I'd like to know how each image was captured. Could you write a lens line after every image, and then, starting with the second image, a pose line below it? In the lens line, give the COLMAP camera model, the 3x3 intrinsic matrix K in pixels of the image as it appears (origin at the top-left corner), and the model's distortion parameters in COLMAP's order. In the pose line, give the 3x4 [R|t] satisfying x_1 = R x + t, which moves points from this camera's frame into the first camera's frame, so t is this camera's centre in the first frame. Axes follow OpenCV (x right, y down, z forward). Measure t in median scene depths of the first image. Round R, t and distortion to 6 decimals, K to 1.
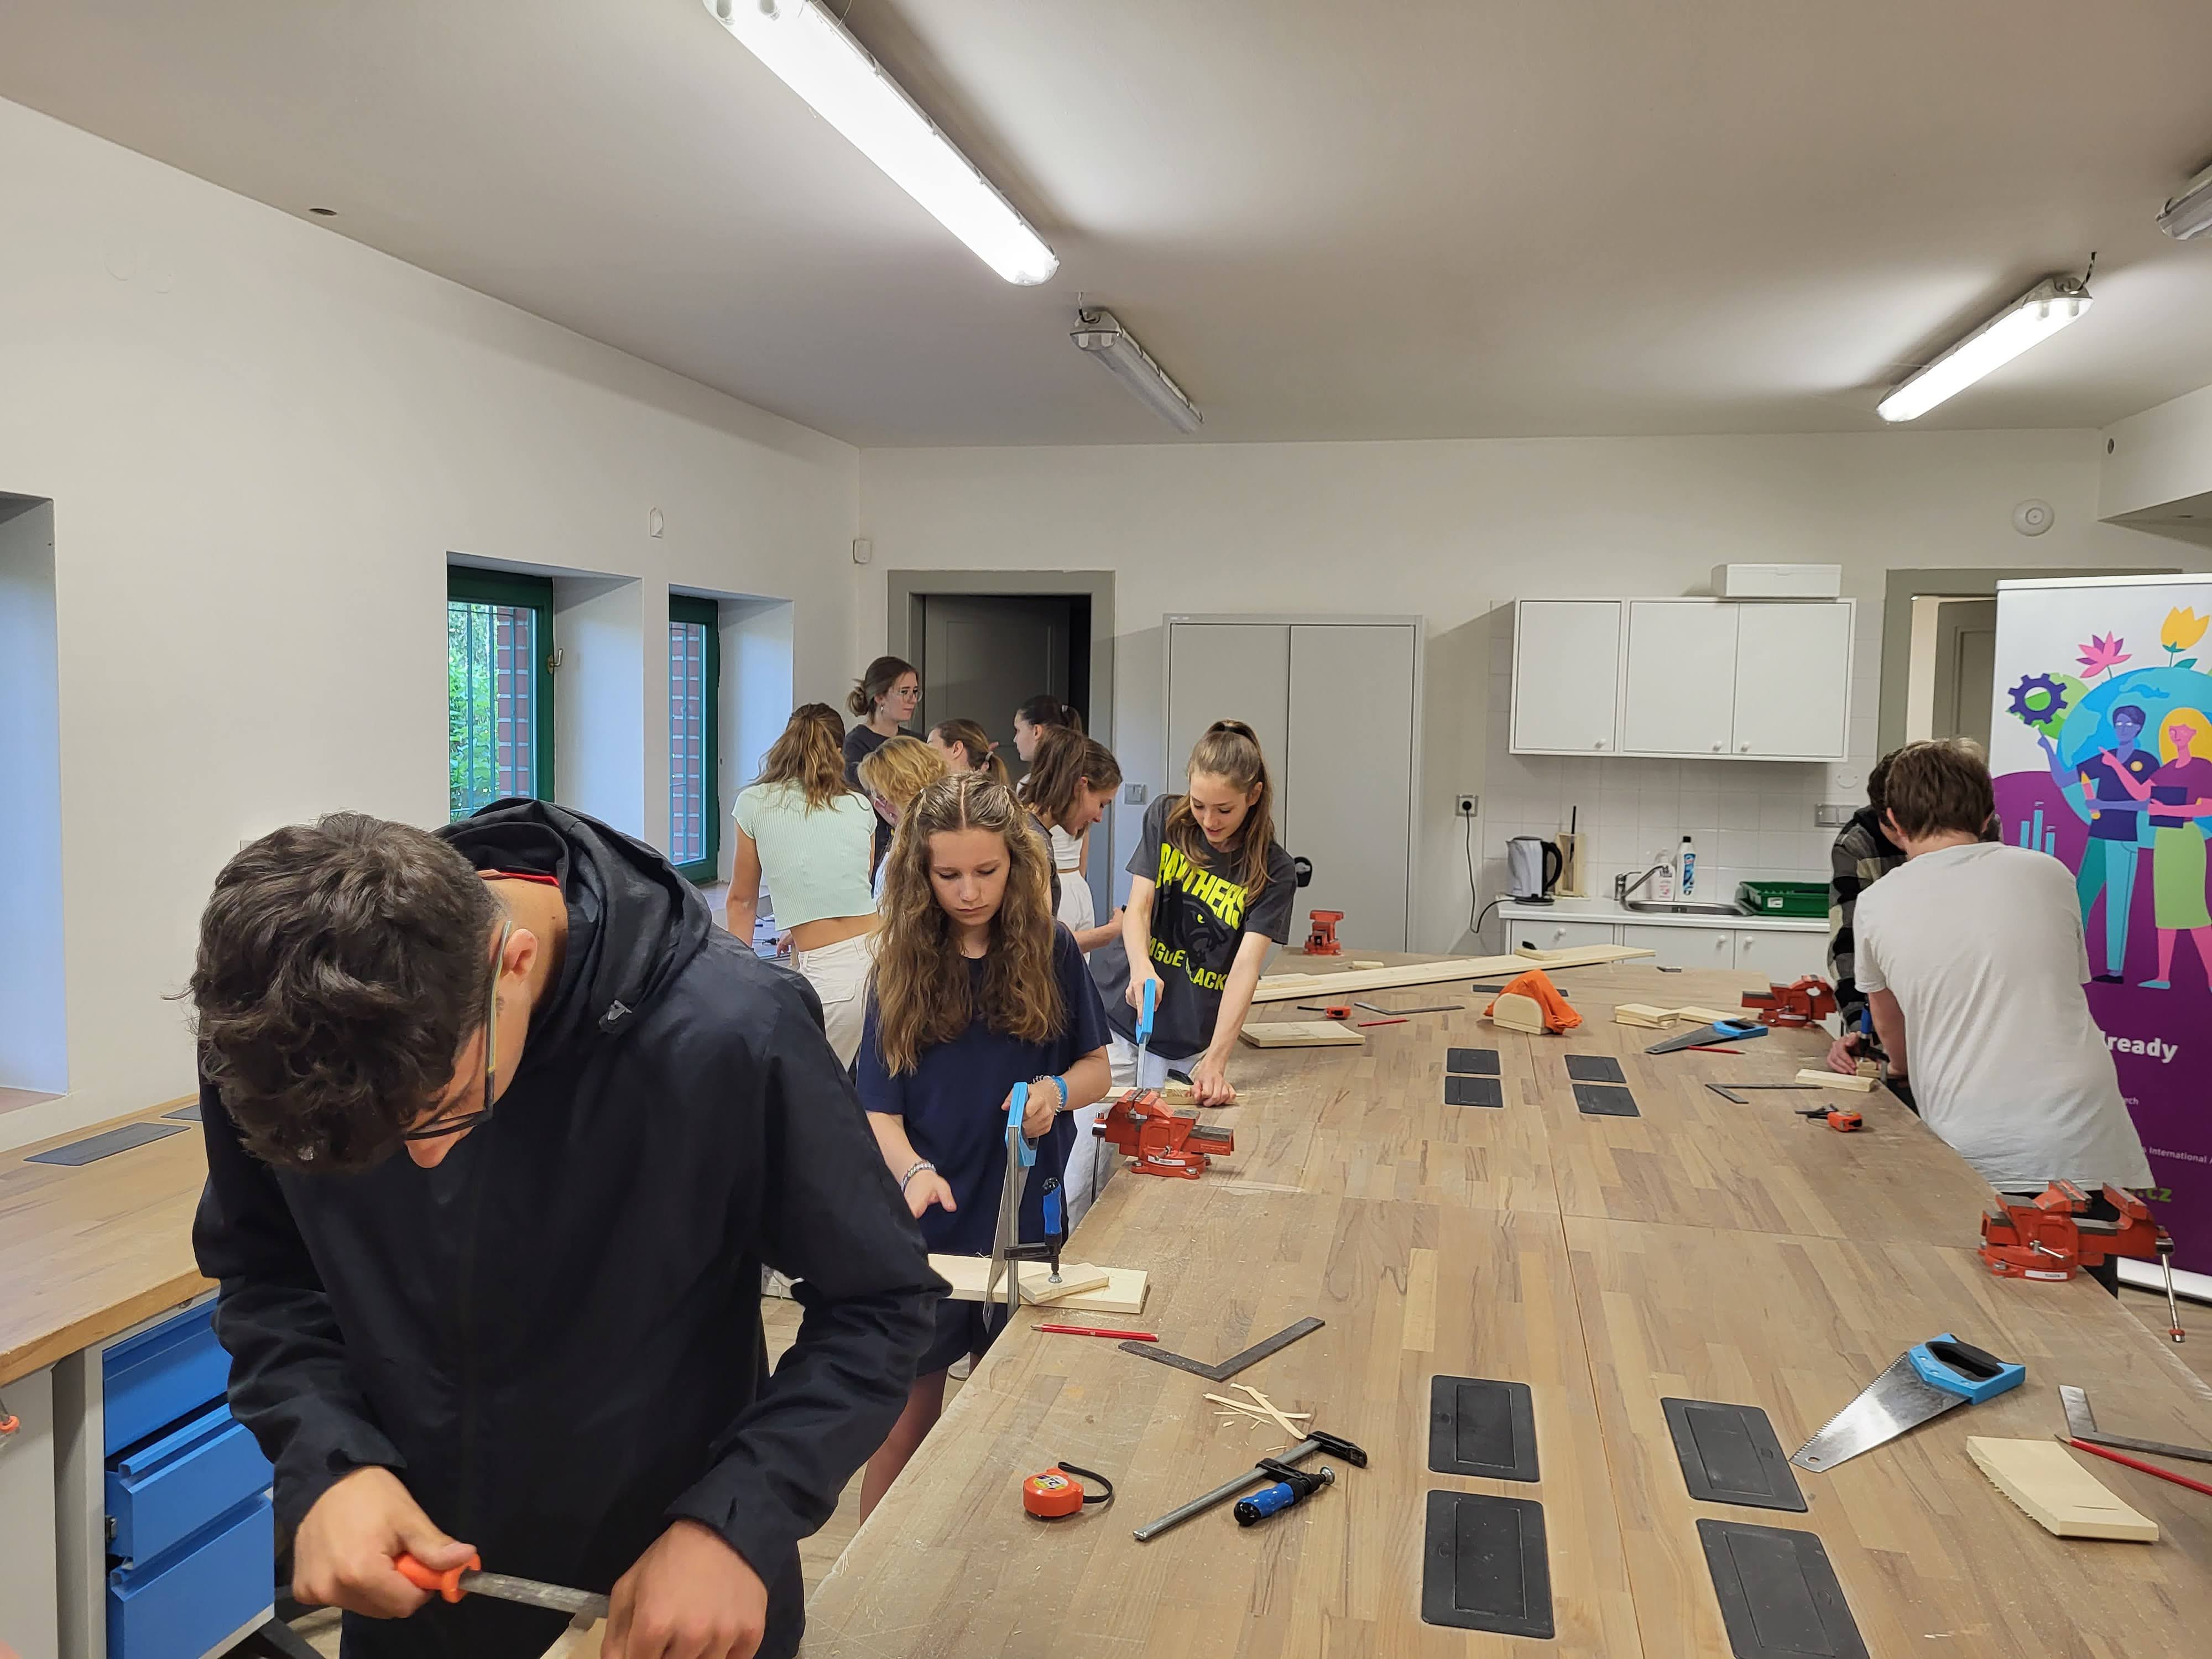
lens RADIAL K [[1684.1, 0, 1096.0], [0, 1684.1, 797.3], [0, 0, 1]] dist [0.031118, -0.010118]
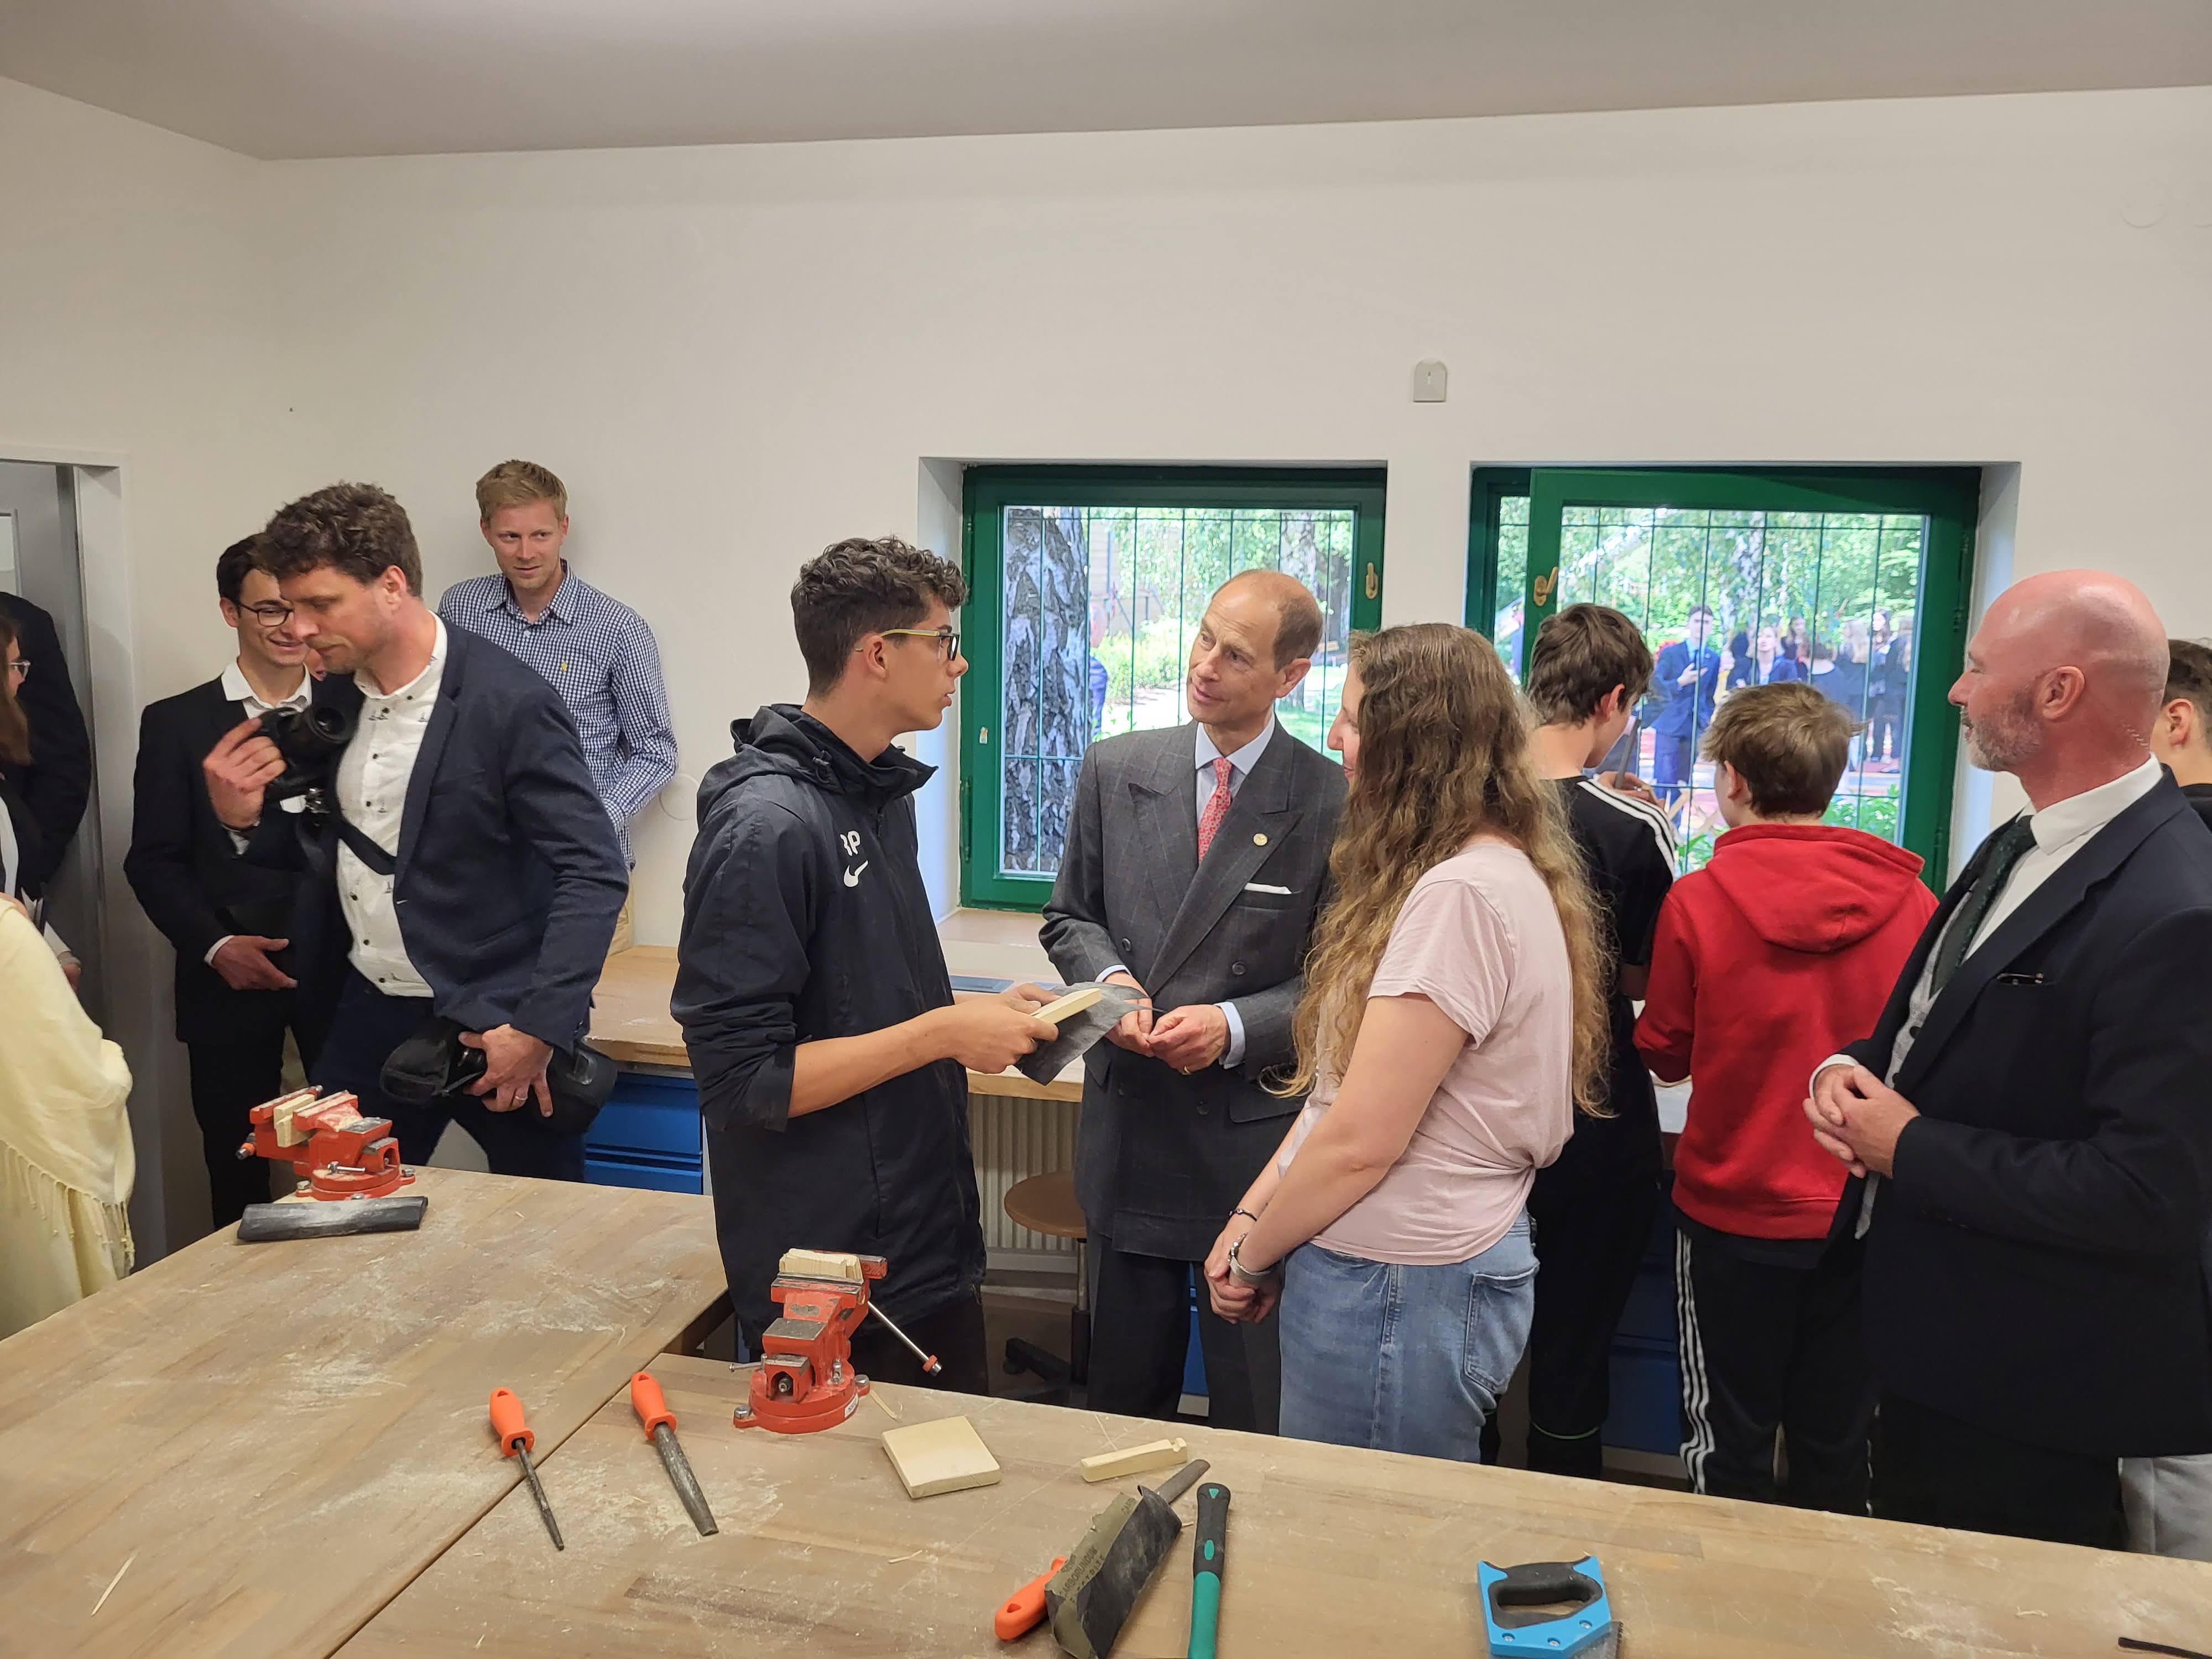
lens RADIAL K [[1697.6, 0, 1125.5], [0, 1697.6, 772.2], [0, 0, 1]] dist [0.051079, -0.057056]
pose [[-0.011587, 0.107855, -0.994099, 0.301430], [-0.084384, 0.990514, 0.108450, -0.032255], [0.996366, 0.085143, -0.002376, 0.290357]]
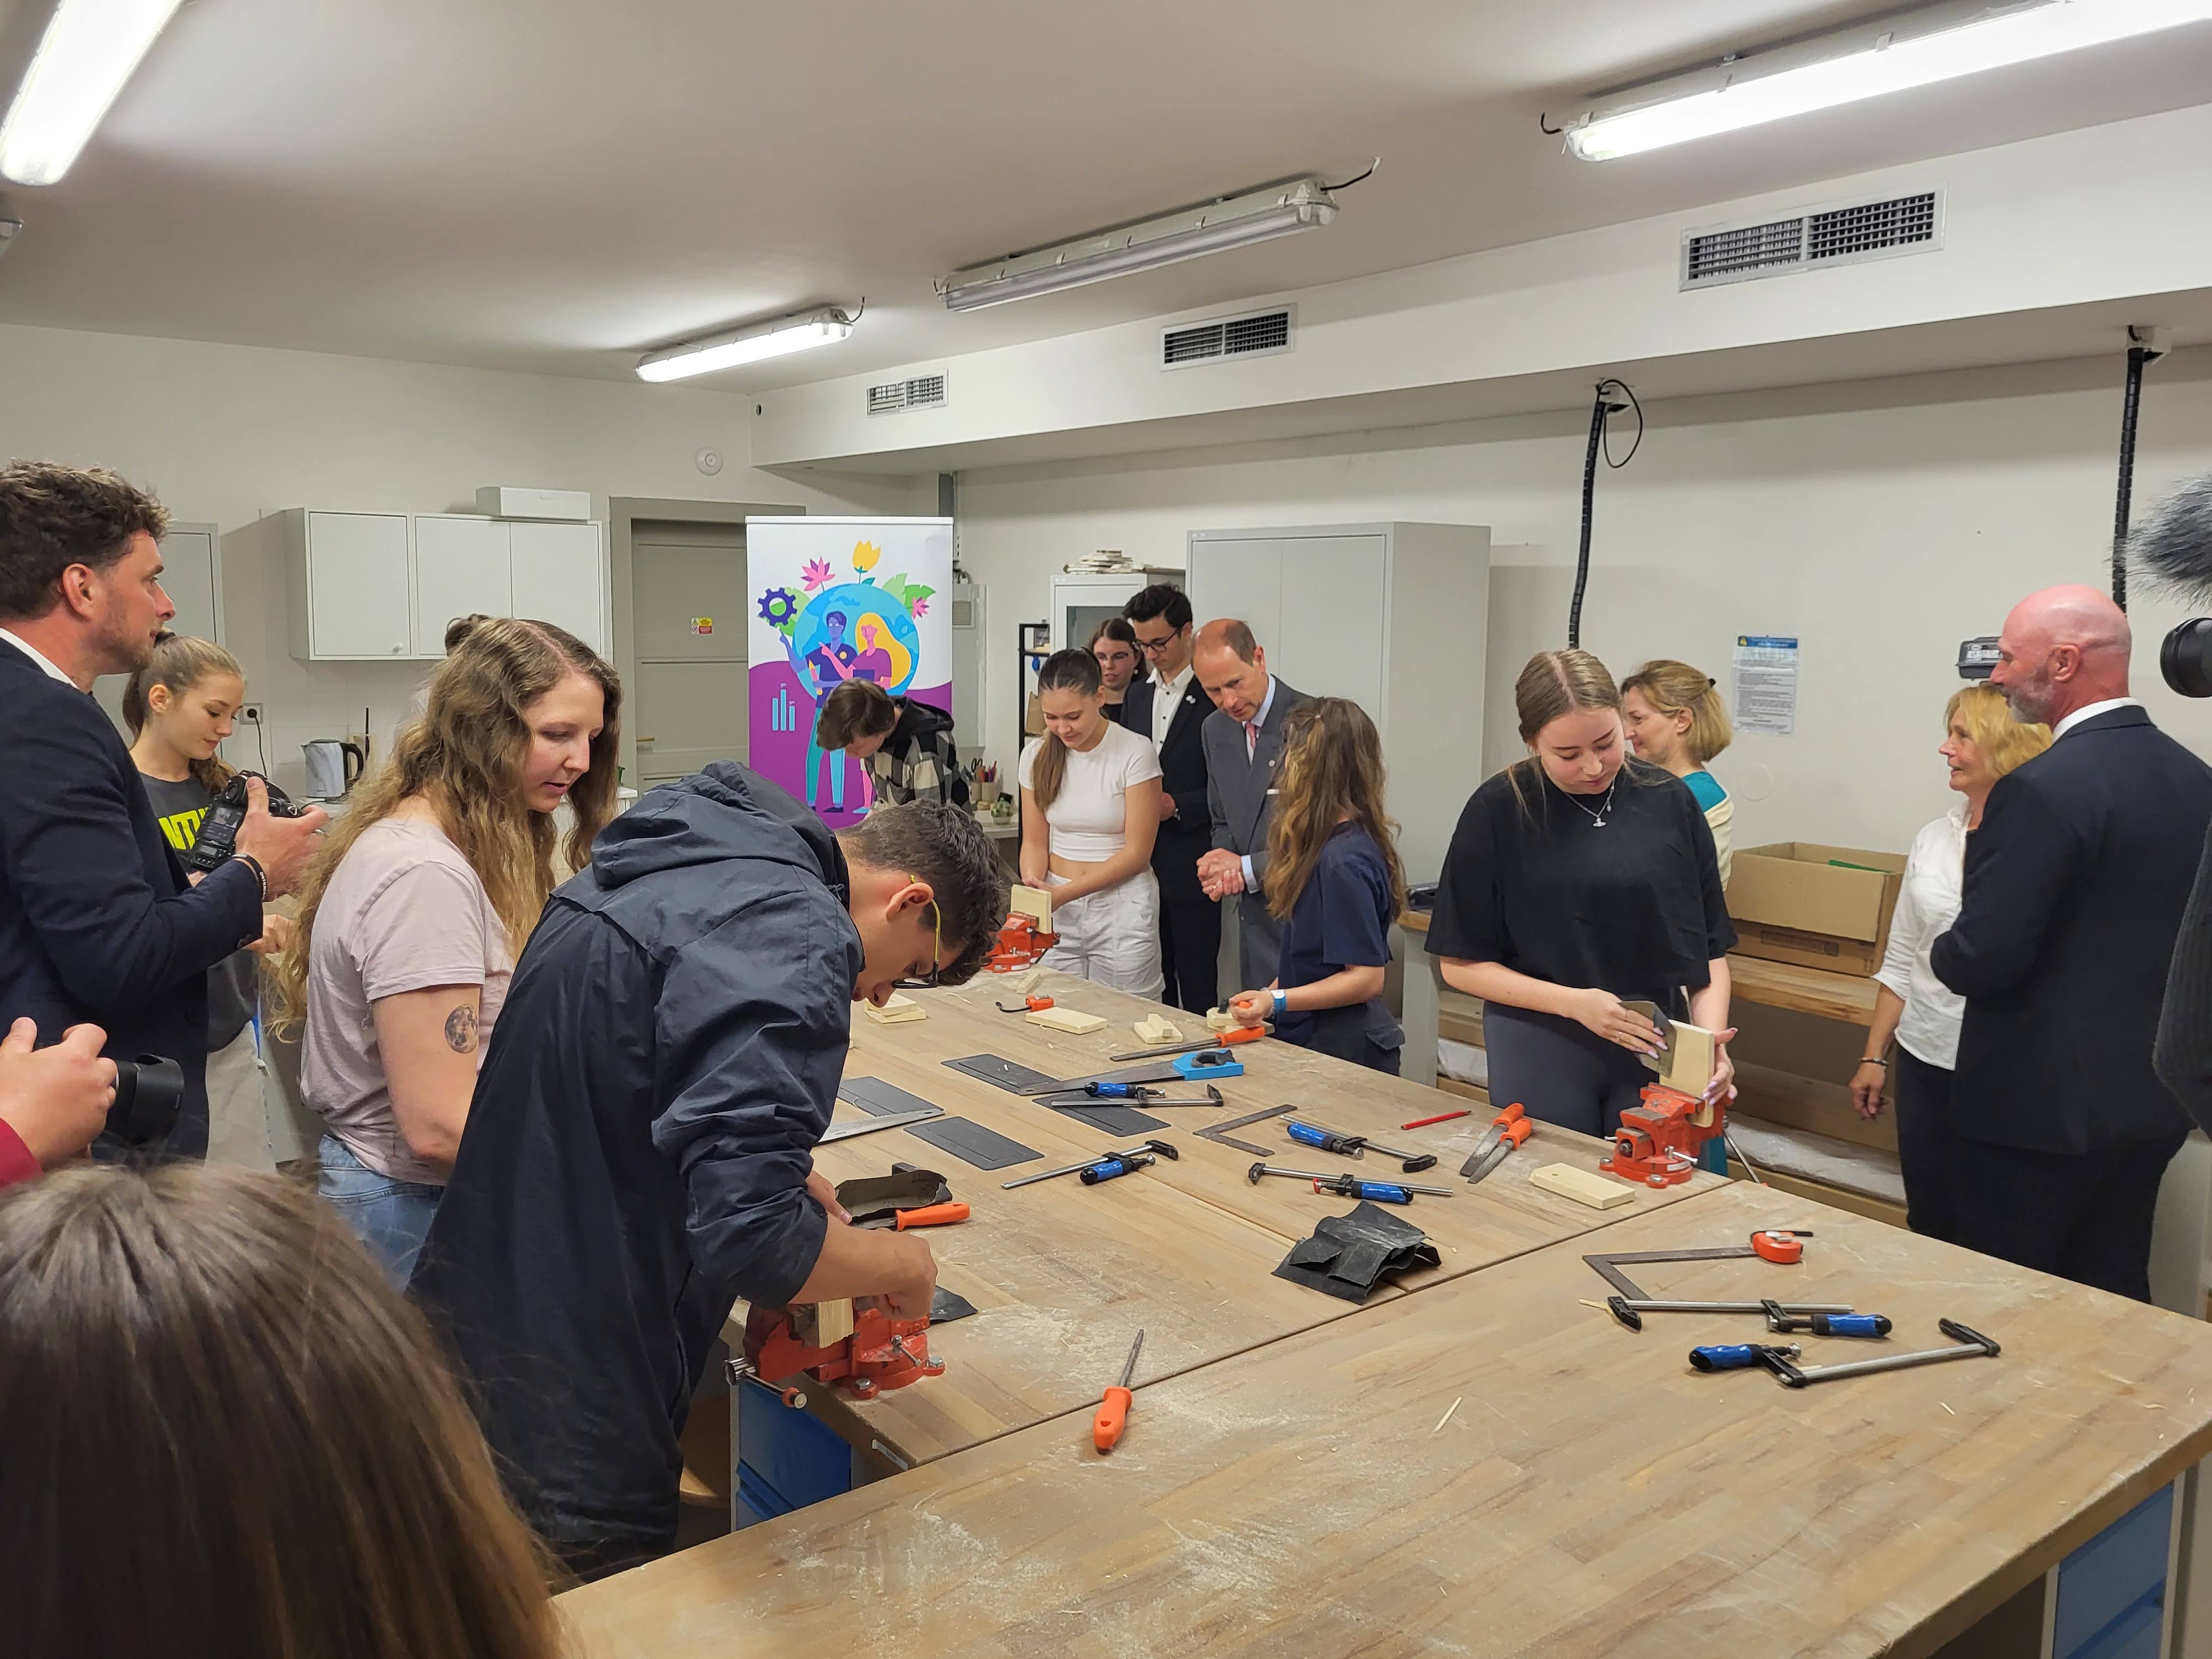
lens RADIAL K [[1686.2, 0, 1099.5], [0, 1686.2, 797.0], [0, 0, 1]] dist [0.052697, -0.050098]
pose [[0.646802, -0.097232, 0.756435, -0.306302], [0.048857, 0.995085, 0.086132, -0.011070], [-0.761092, -0.018753, 0.648373, -0.060467]]
